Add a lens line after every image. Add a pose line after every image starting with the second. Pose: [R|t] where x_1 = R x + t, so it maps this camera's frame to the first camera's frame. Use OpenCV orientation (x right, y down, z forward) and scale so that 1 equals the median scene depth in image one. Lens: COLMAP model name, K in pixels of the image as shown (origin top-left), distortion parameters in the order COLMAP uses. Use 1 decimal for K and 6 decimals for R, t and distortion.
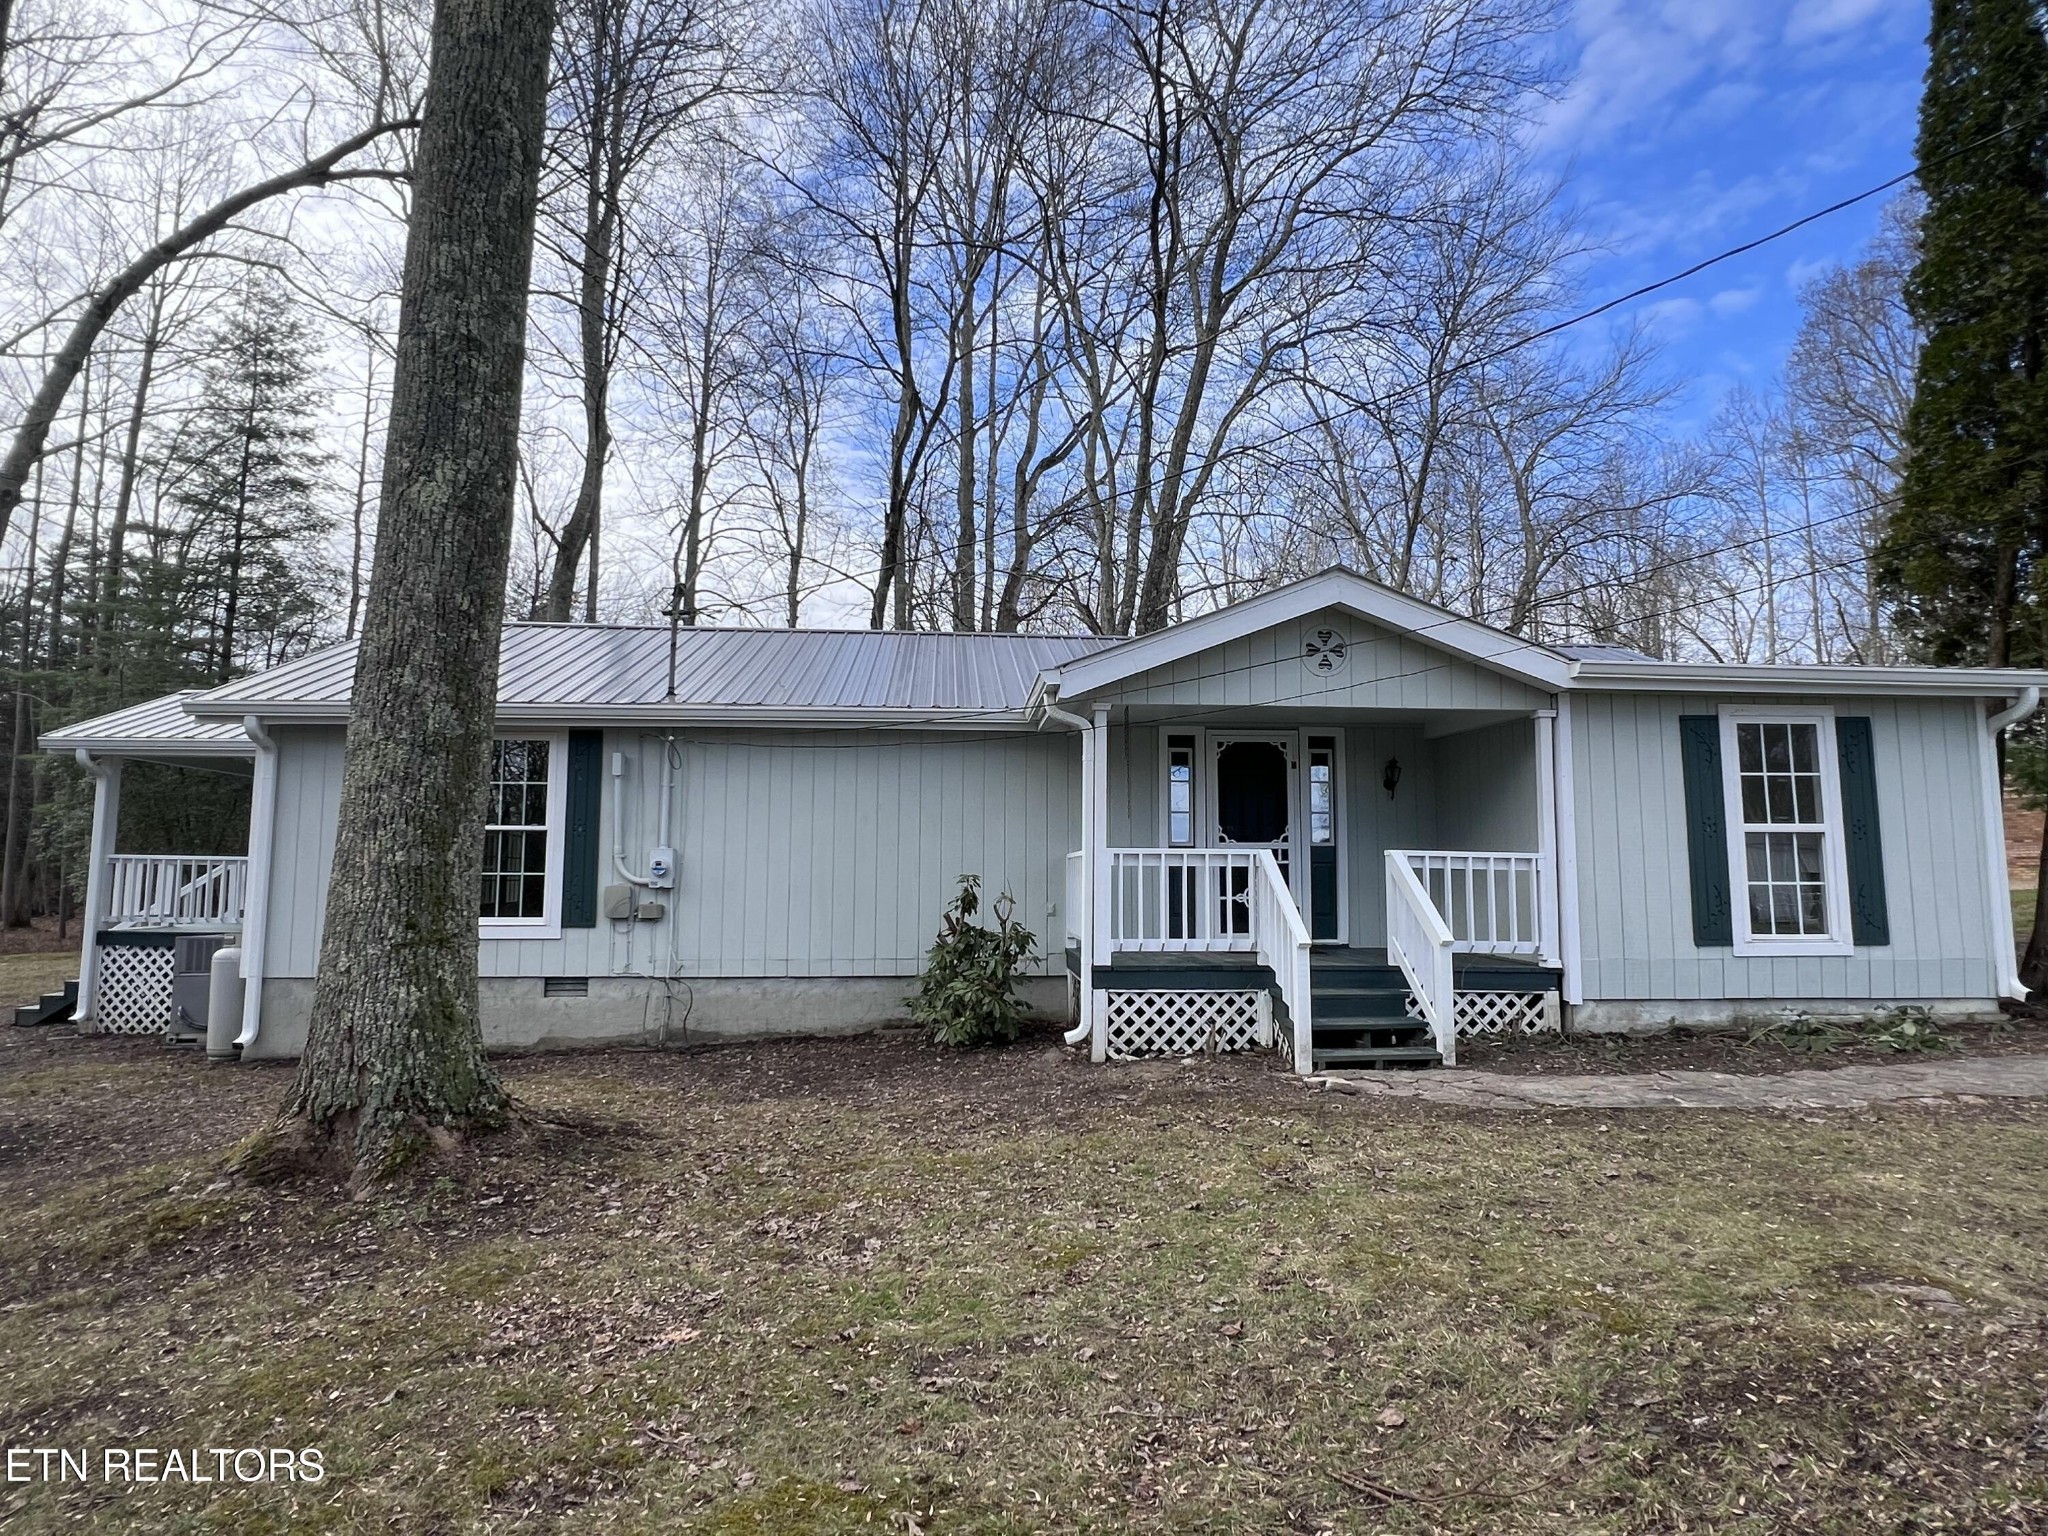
lens RADIAL K [[1123.8, 0, 1029.2], [0, 1123.8, 749.9], [0, 0, 1]] dist [0.028166, -0.001415]
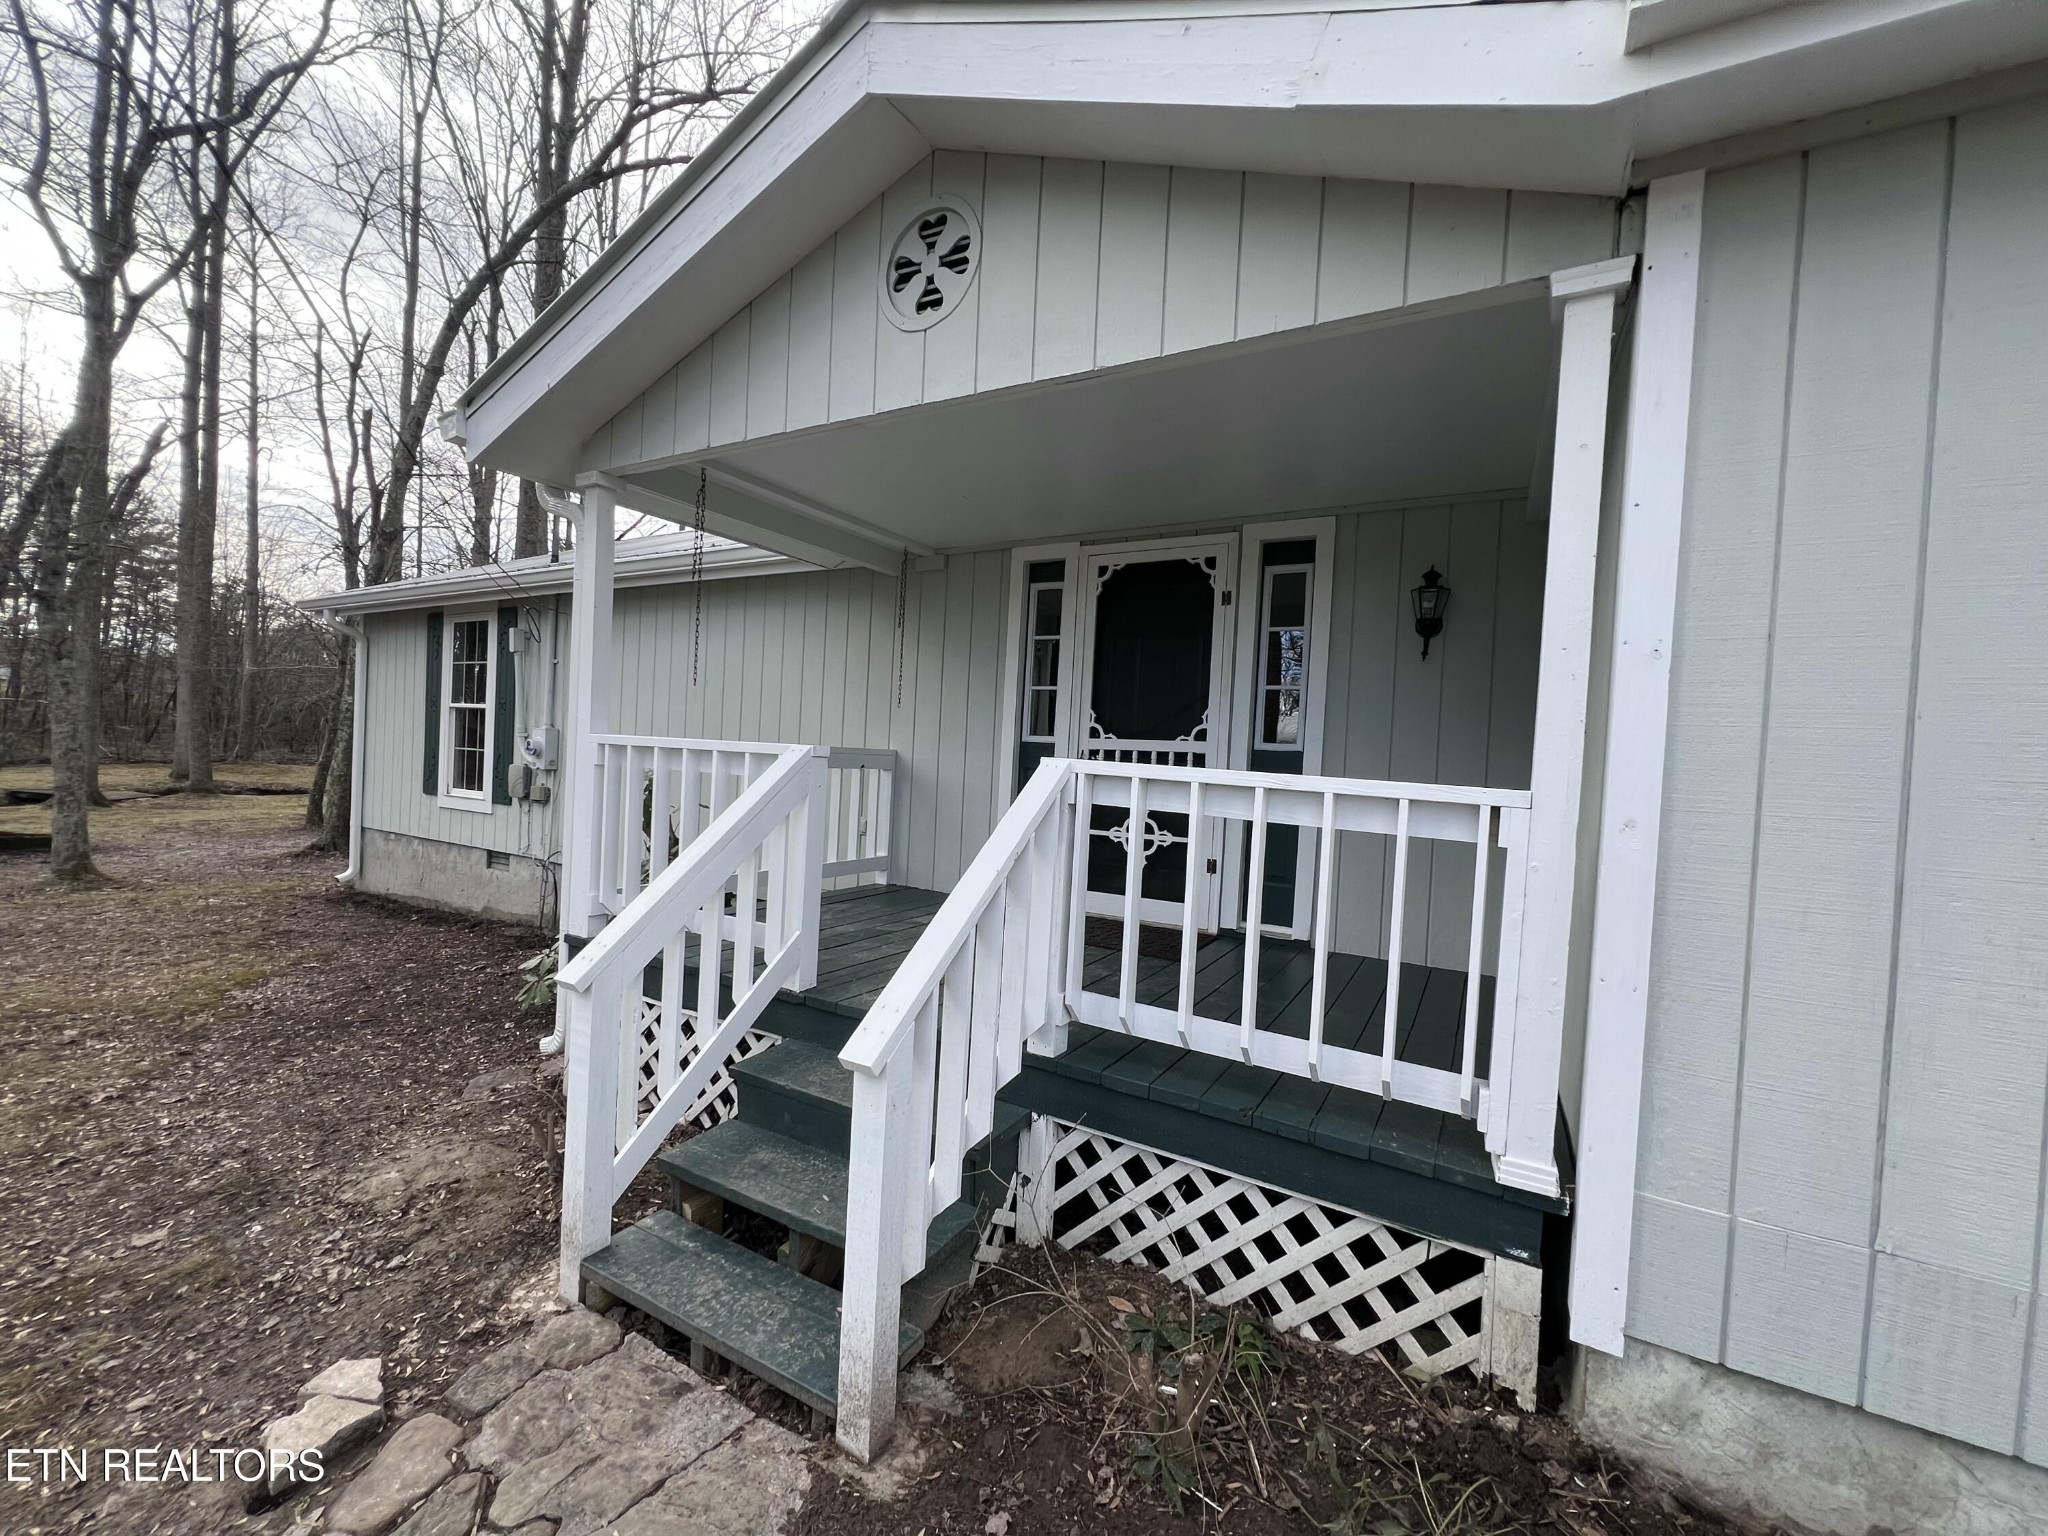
lens RADIAL K [[807.3, 0, 1040.7], [0, 807.3, 767.6], [0, 0, 1]] dist [0.003913, 0.000410]
pose [[0.822222, 0.048157, -0.567126, 0.422701], [0.019586, 0.993430, 0.112753, 0.053147], [0.568830, -0.103816, 0.815877, 0.689172]]
